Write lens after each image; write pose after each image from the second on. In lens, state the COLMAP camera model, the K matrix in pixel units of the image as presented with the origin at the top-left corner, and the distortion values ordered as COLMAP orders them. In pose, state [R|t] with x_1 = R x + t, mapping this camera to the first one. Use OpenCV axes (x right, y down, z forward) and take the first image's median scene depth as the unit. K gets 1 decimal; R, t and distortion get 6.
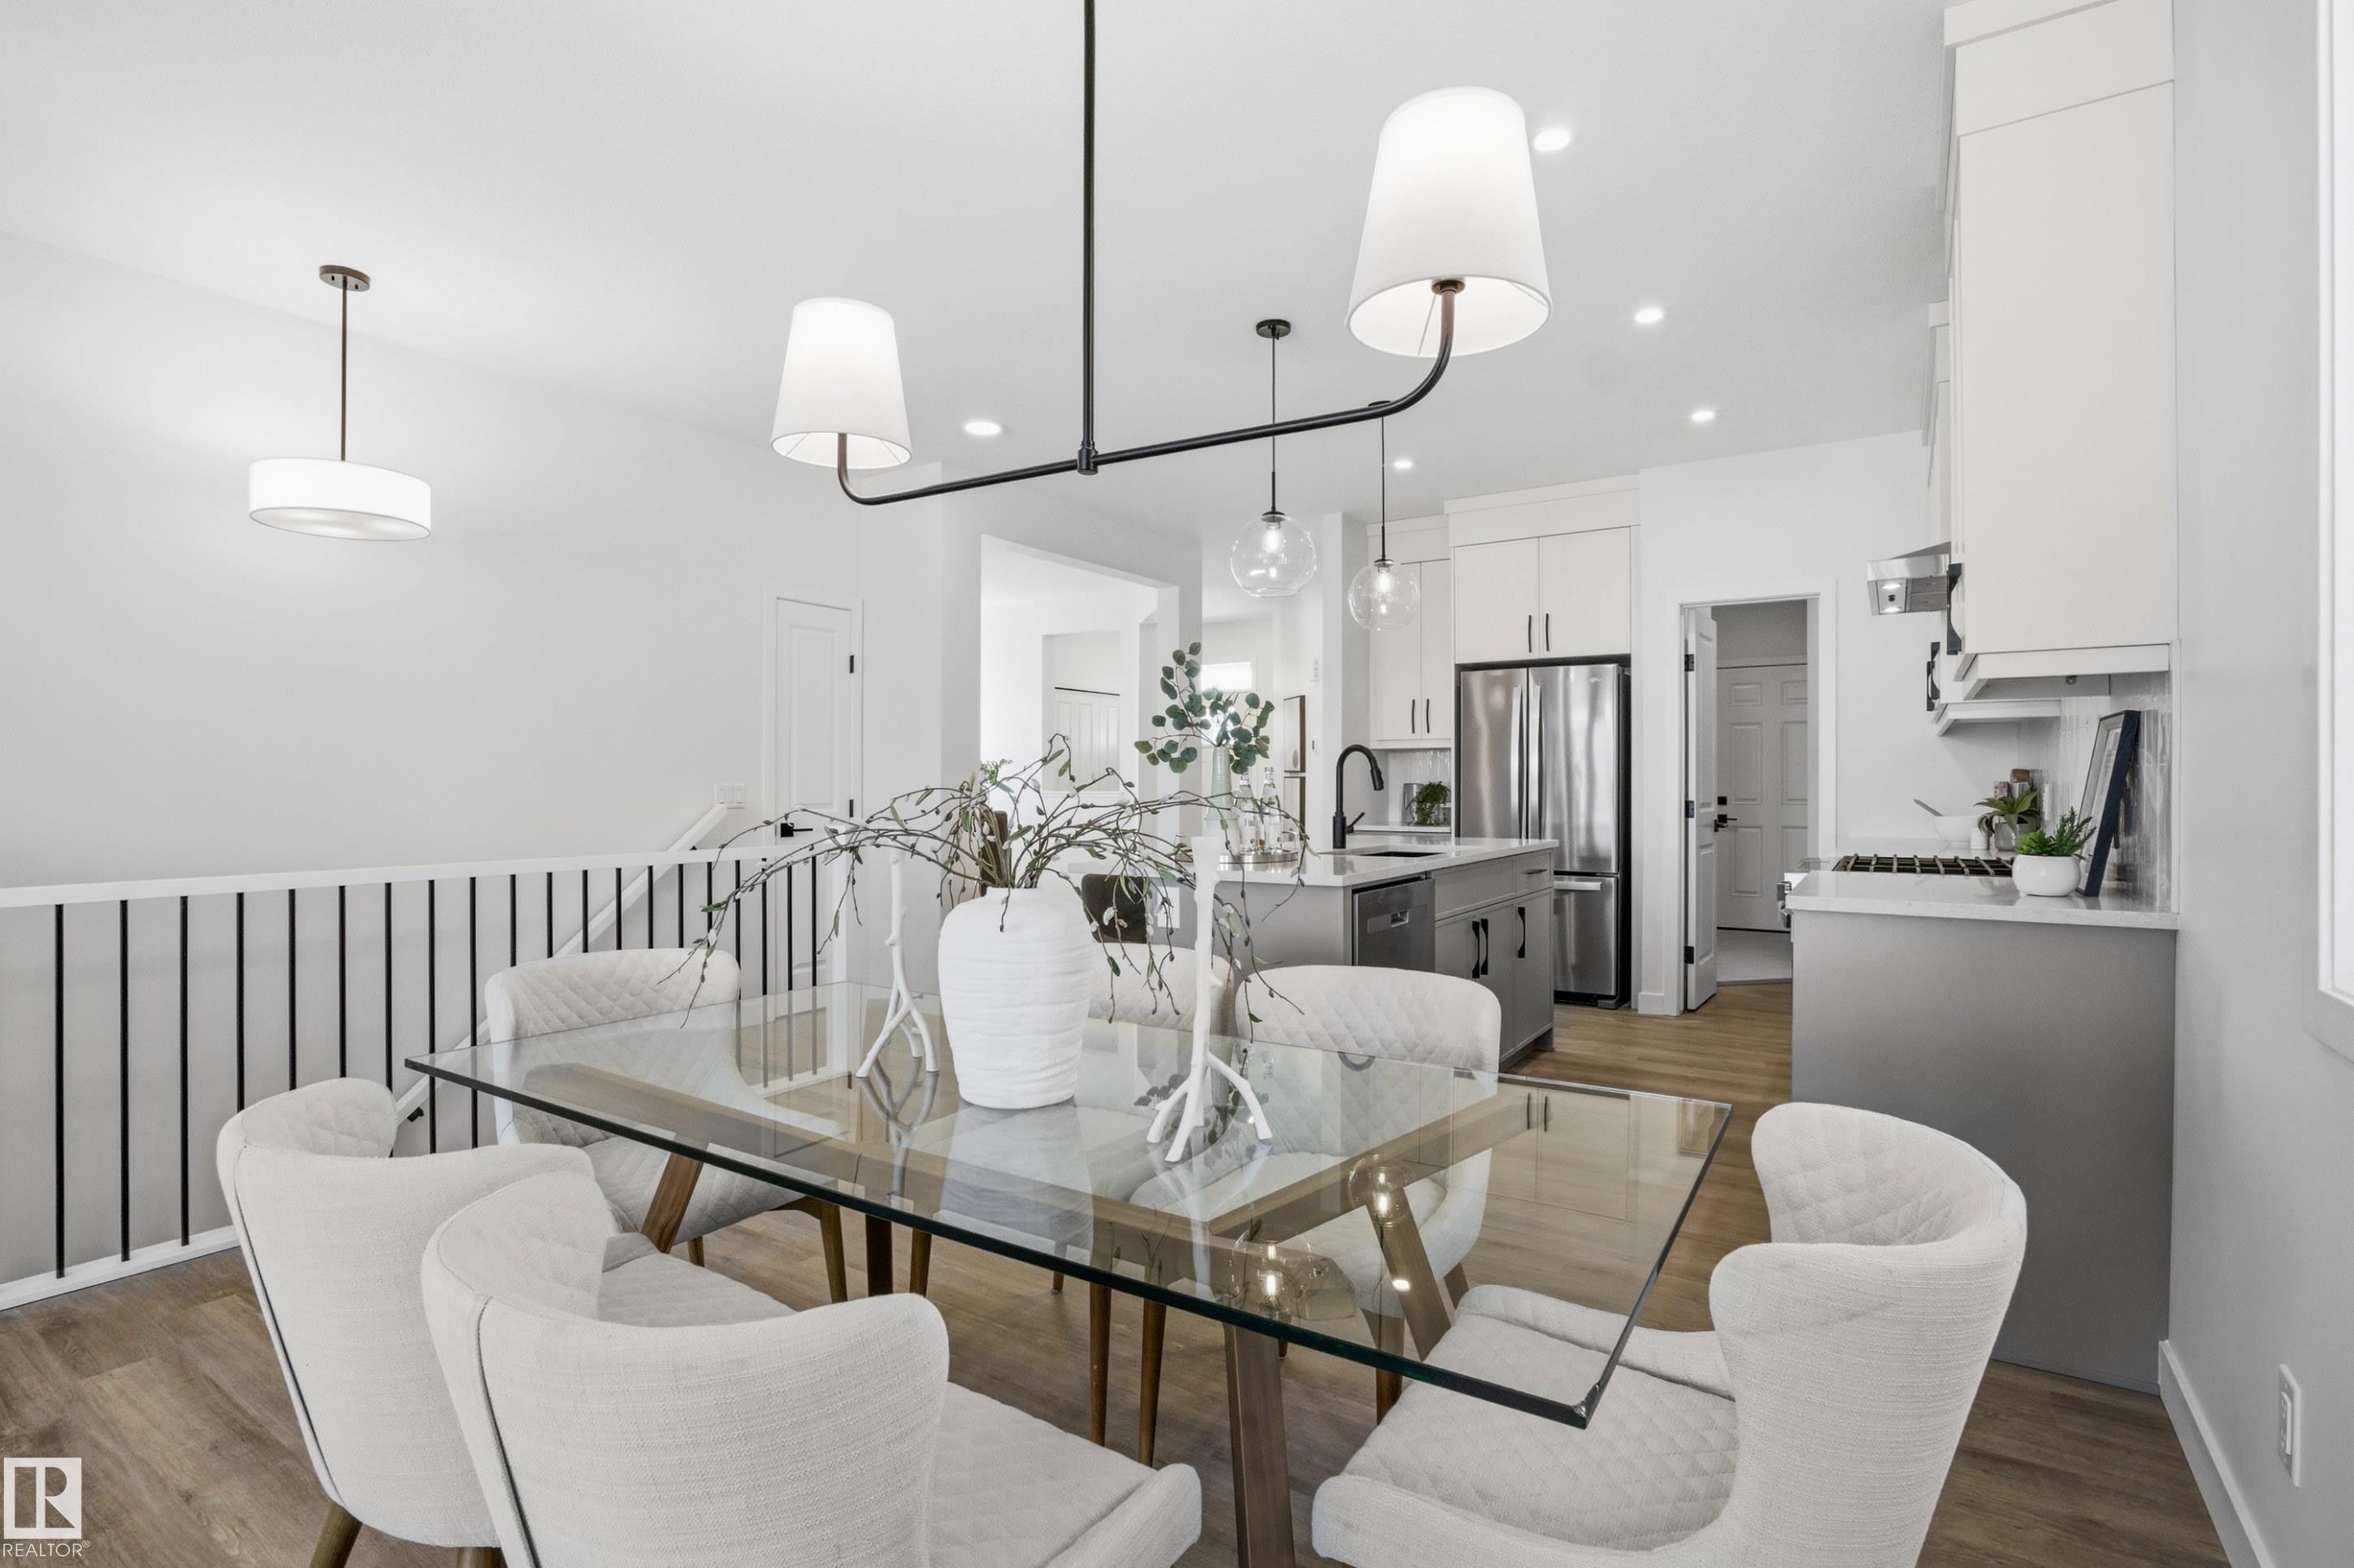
lens RADIAL K [[1133.6, 0, 1187.9], [0, 1133.6, 785.6], [0, 0, 1]] dist [-0.026885, 0.000987]
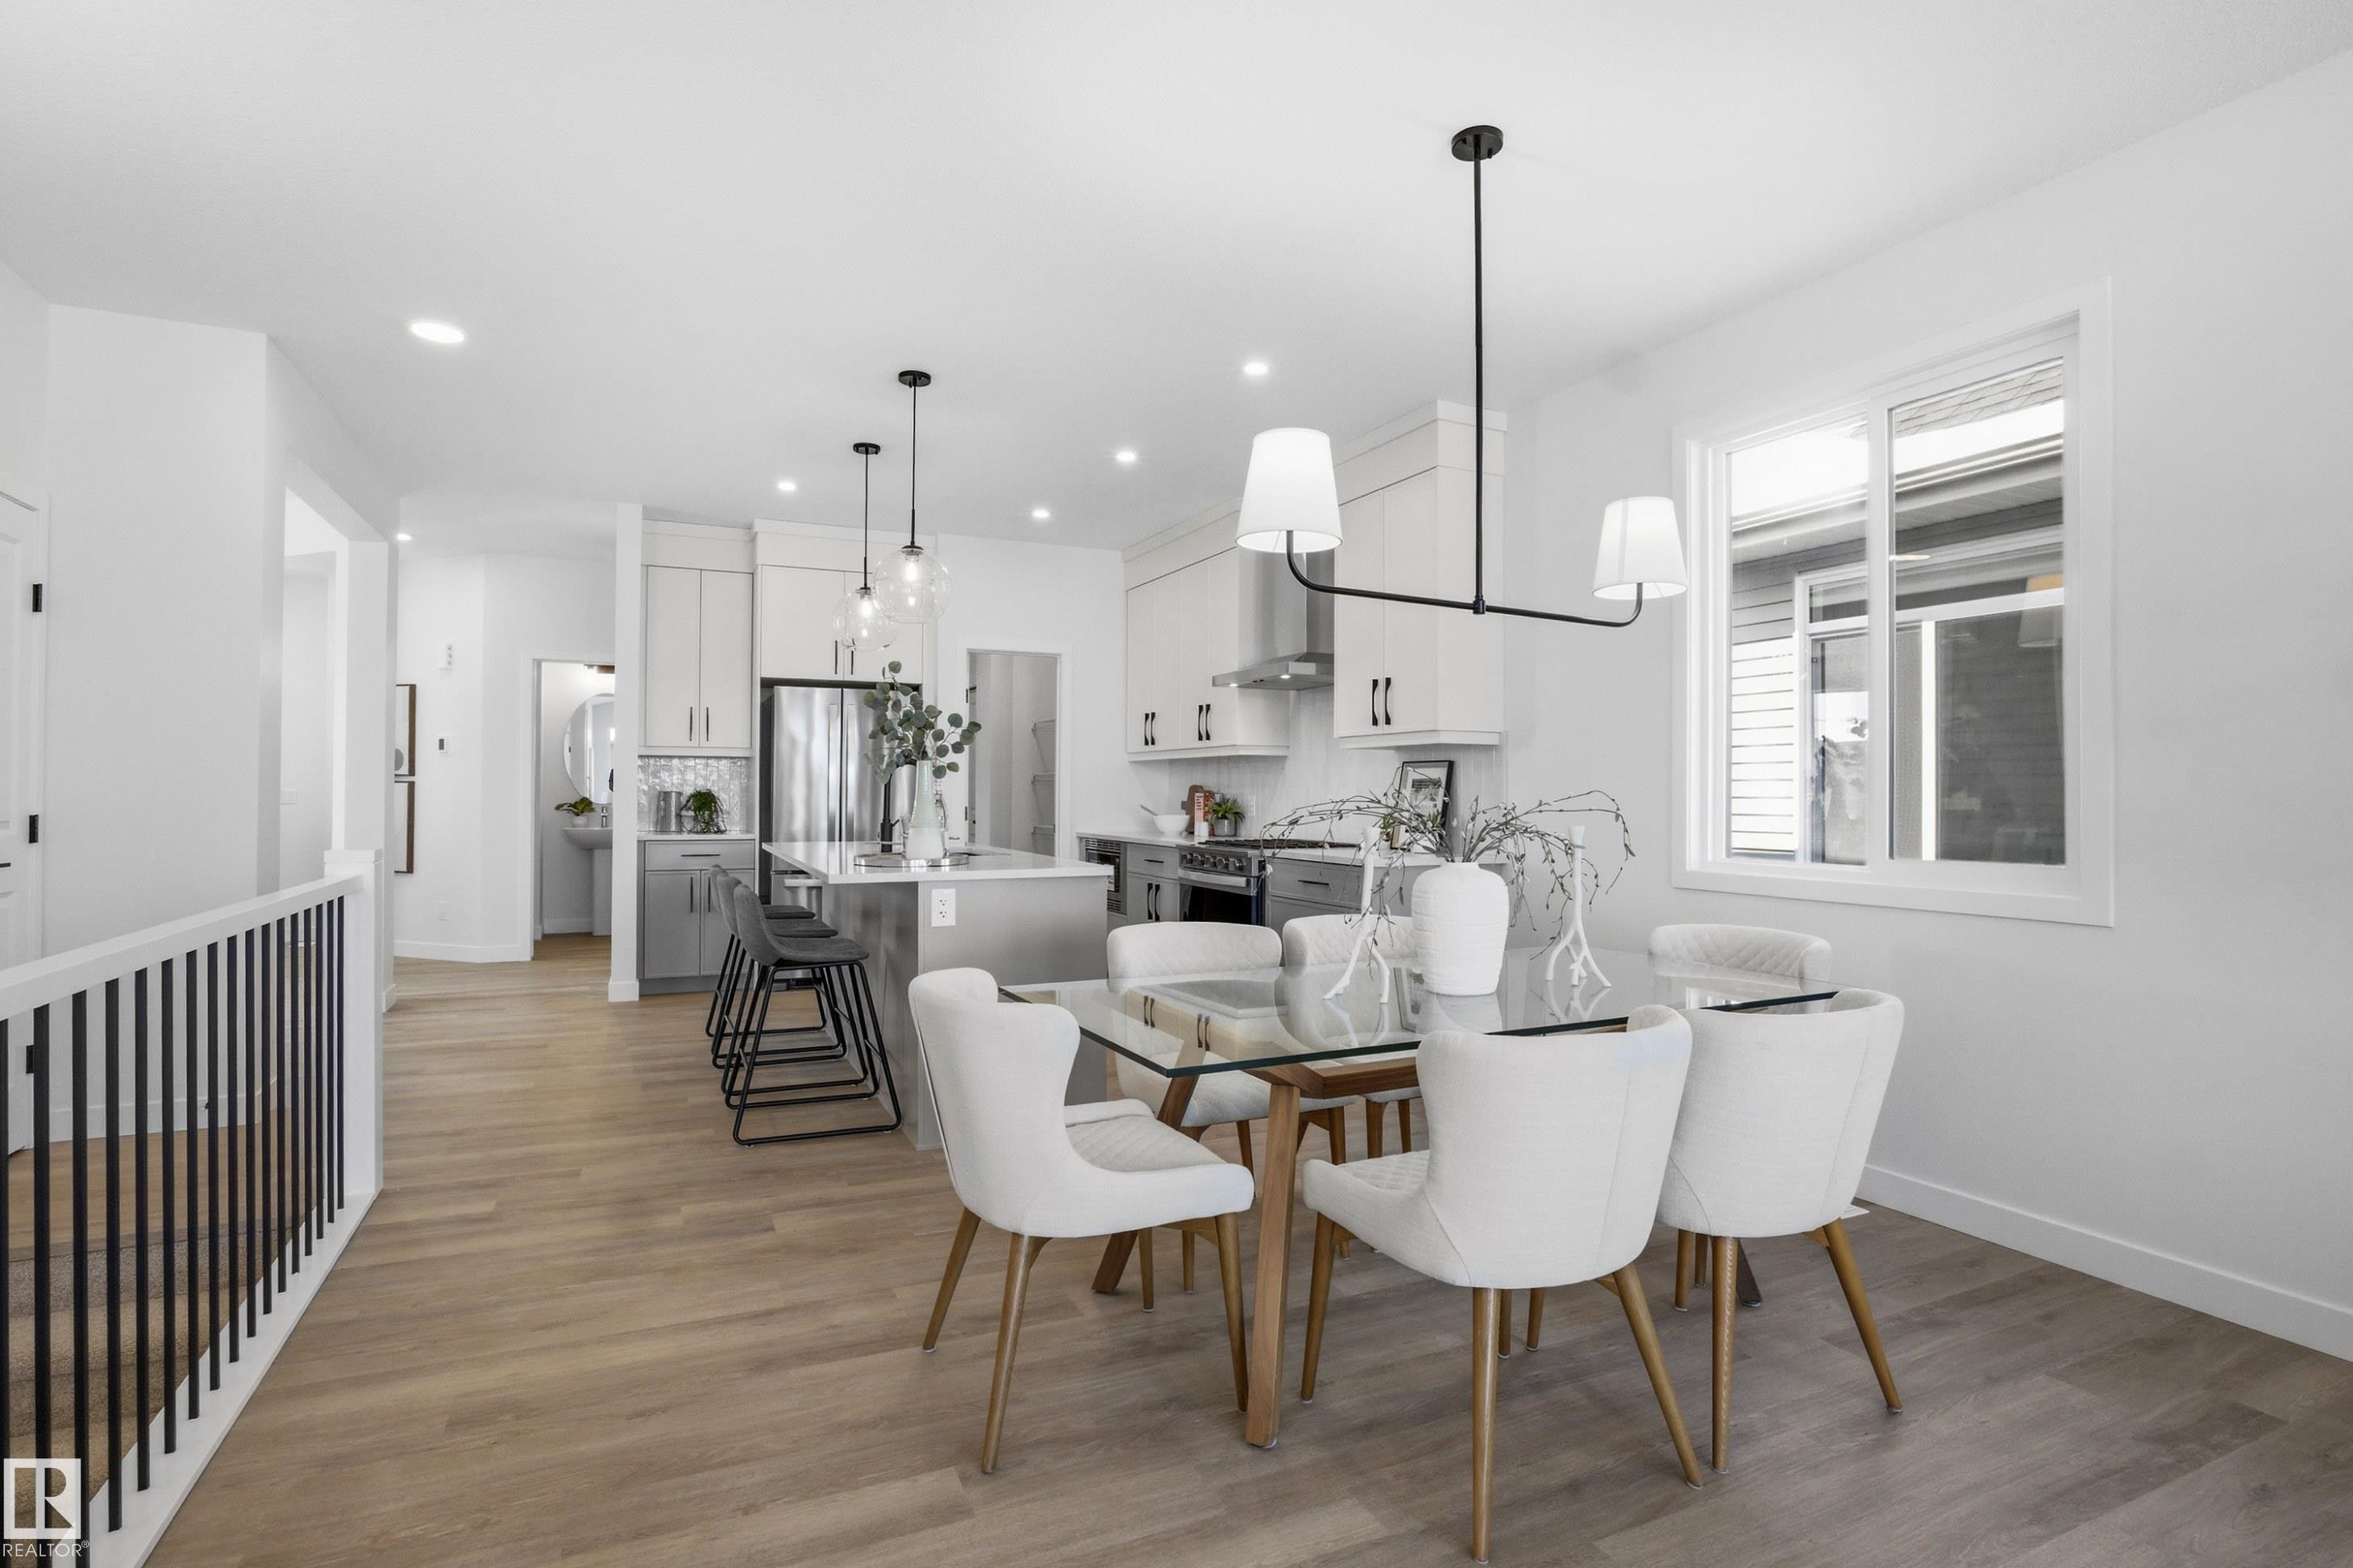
lens RADIAL K [[1133.3, 0, 1187.4], [0, 1133.3, 785.6], [0, 0, 1]] dist [-0.026885, 0.000987]
pose [[0.525872, 0.009909, 0.850506, -0.471823], [-0.005467, 0.999951, -0.008270, -0.001515], [-0.850546, -0.000301, 0.525900, 0.132151]]
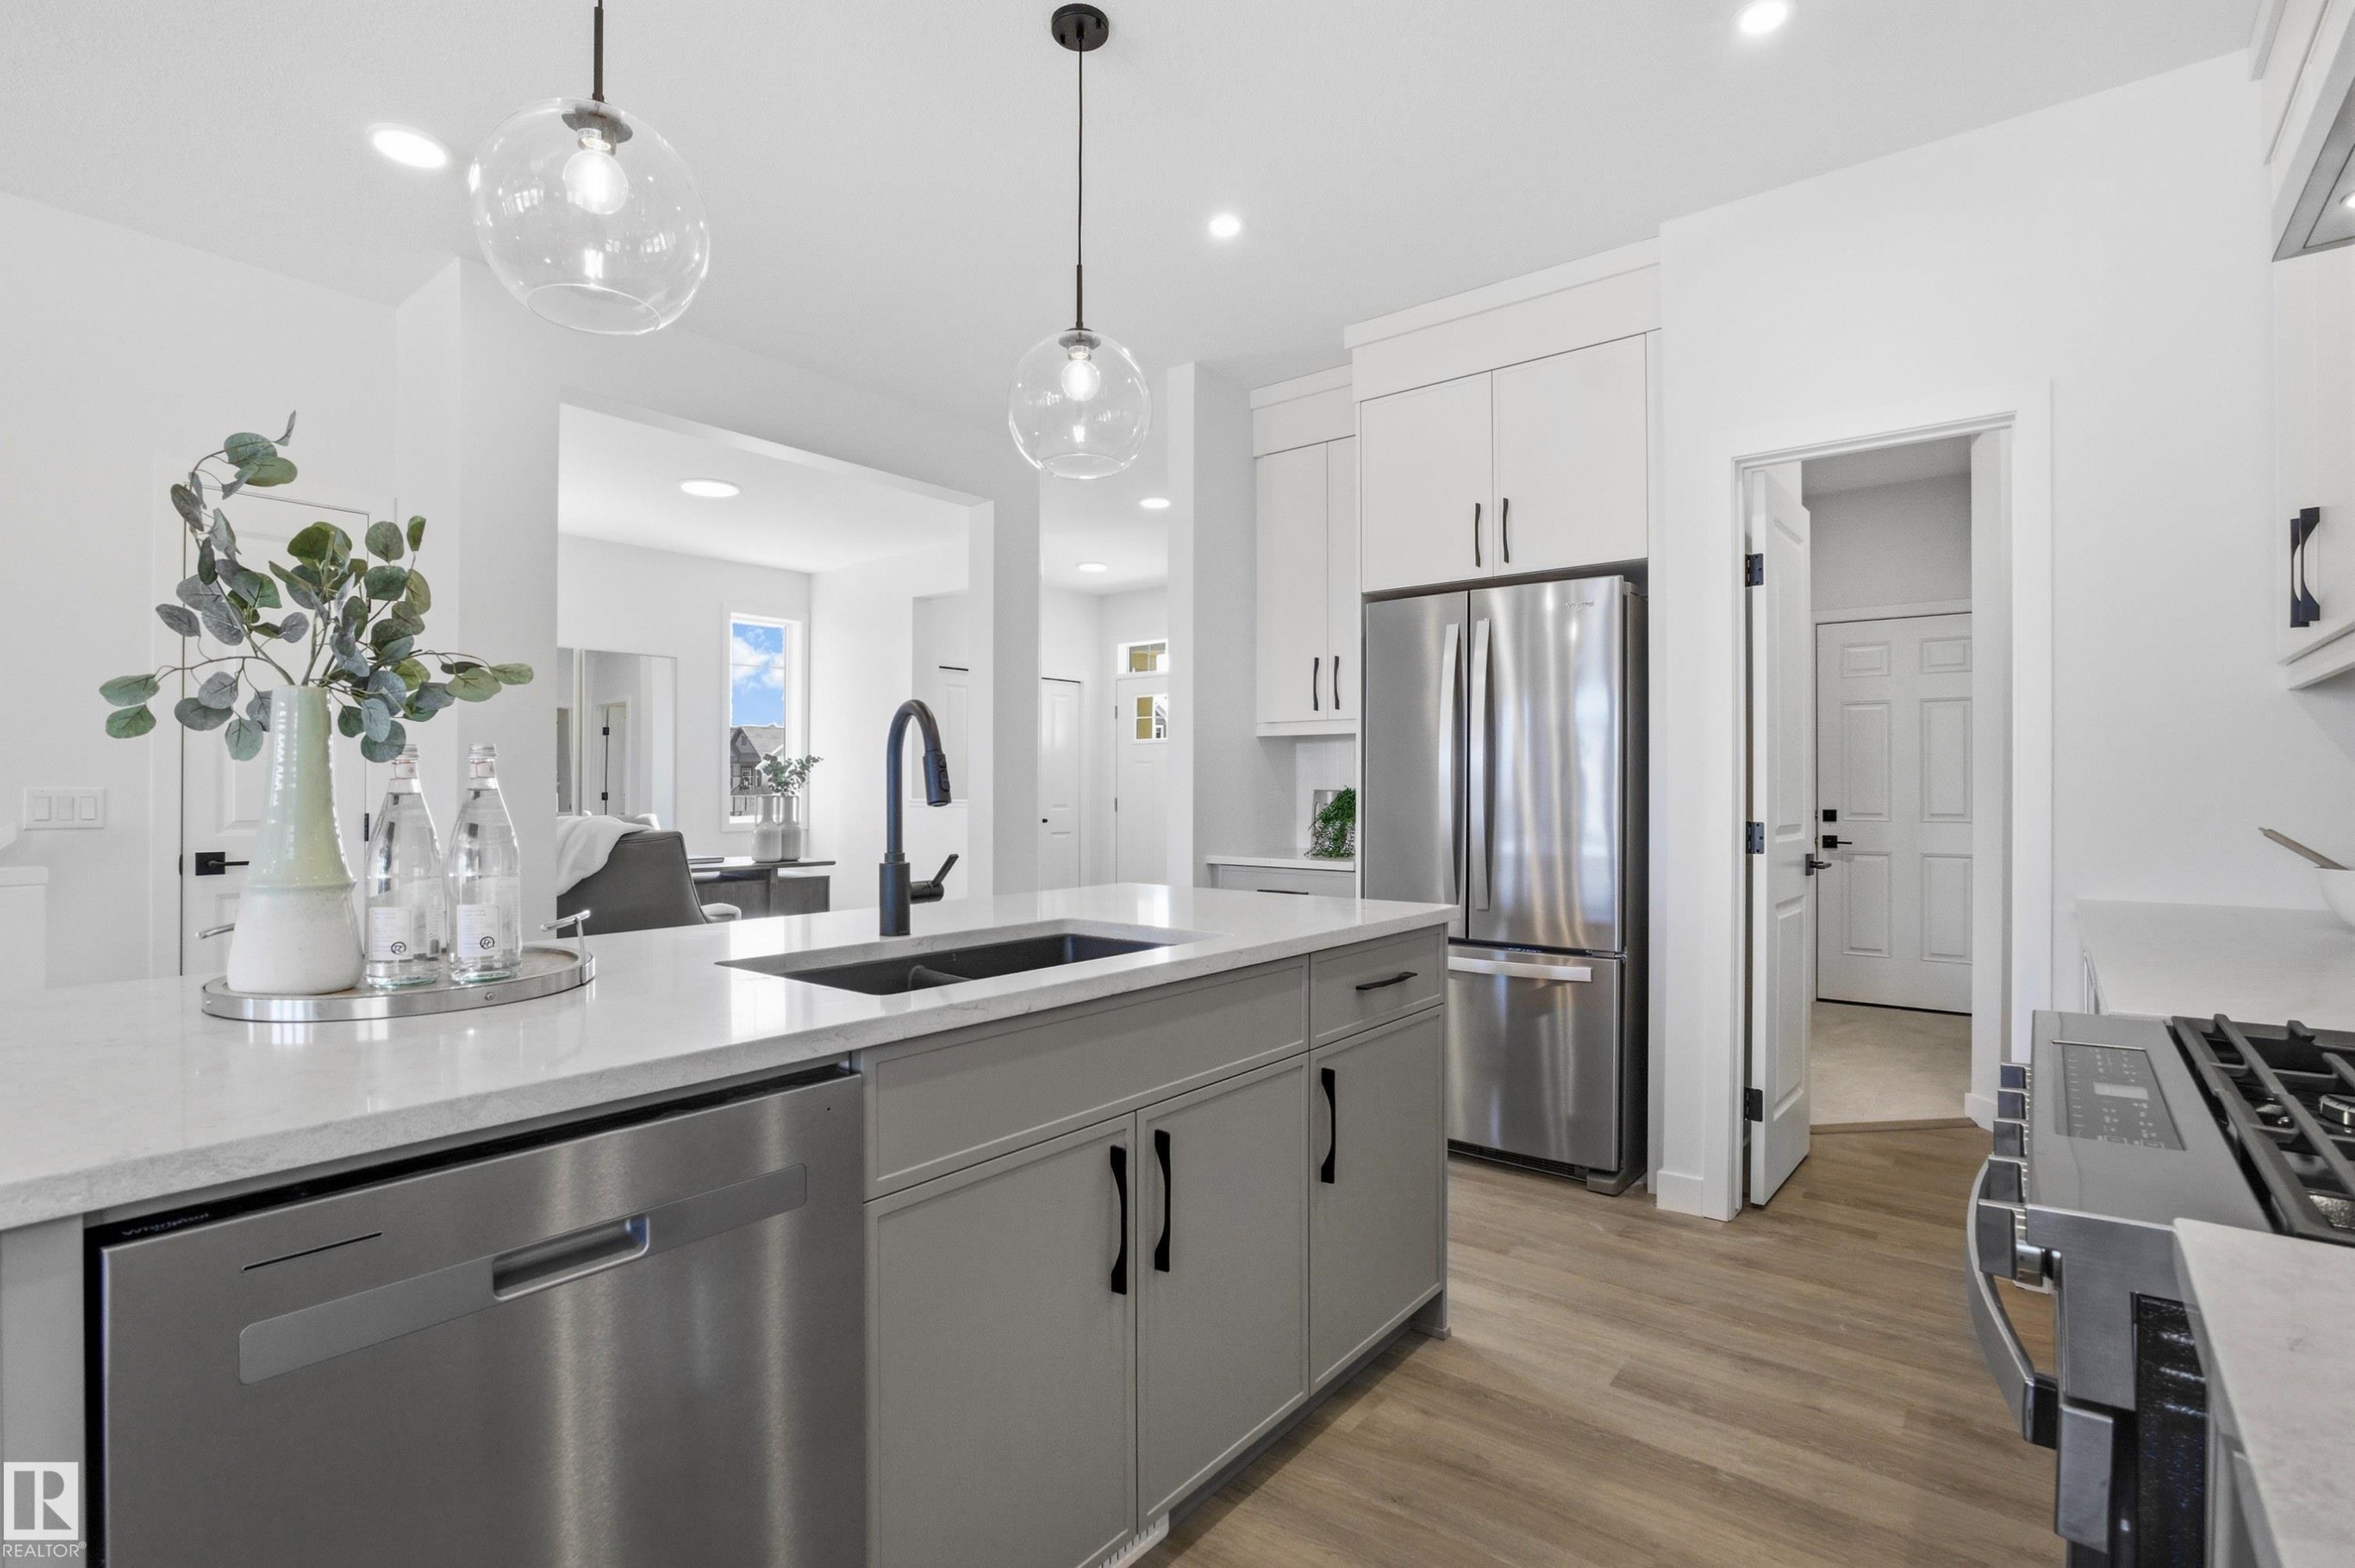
lens RADIAL K [[1134.1, 0, 1188.4], [0, 1134.1, 785.6], [0, 0, 1]] dist [-0.026885, 0.000987]
pose [[0.996462, 0.001987, -0.084022, 0.216493], [-0.002443, 0.999983, -0.005327, -0.000970], [0.084010, 0.005513, 0.996450, 0.431793]]
